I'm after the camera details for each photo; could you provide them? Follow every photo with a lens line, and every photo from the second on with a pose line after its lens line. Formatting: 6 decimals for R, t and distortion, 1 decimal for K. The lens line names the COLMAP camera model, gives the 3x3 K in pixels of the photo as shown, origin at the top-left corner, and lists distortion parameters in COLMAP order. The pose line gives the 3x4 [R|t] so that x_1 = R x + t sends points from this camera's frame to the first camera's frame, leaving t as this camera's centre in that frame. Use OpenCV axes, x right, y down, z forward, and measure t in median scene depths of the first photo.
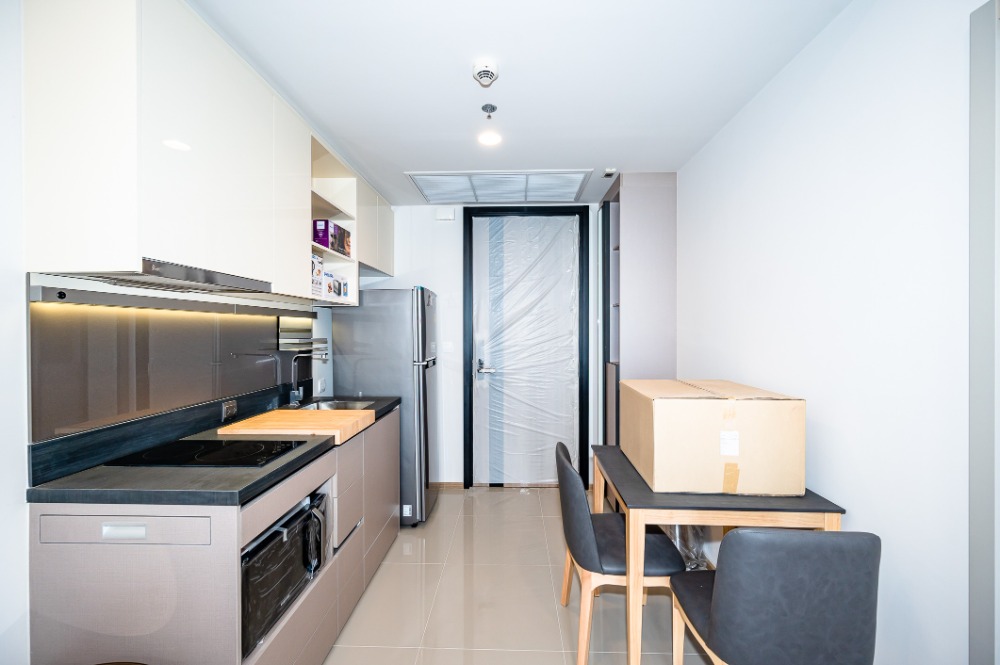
lens RADIAL K [[400.0, 0, 506.0], [0, 400.0, 333.1], [0, 0, 1]] dist [-0.002000, -0.000158]
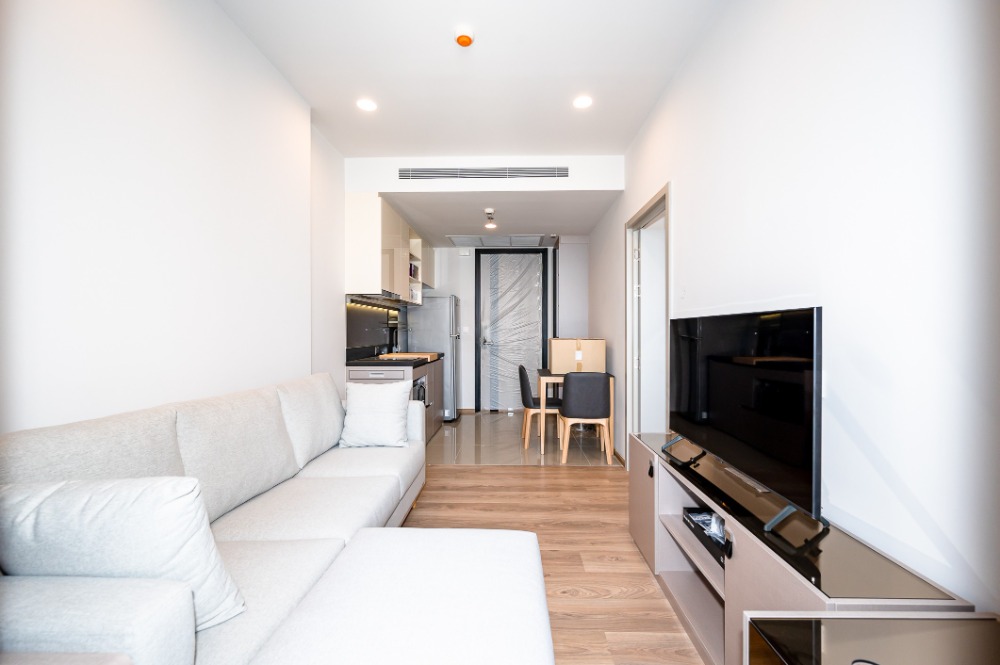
lens RADIAL K [[400.0, 0, 506.0], [0, 400.0, 333.1], [0, 0, 1]] dist [-0.002000, -0.000158]
pose [[0.999997, 0.000762, 0.002365, 0.023216], [-0.000754, 0.999994, -0.003316, 0.056867], [-0.002367, 0.003315, 0.999992, -0.740081]]
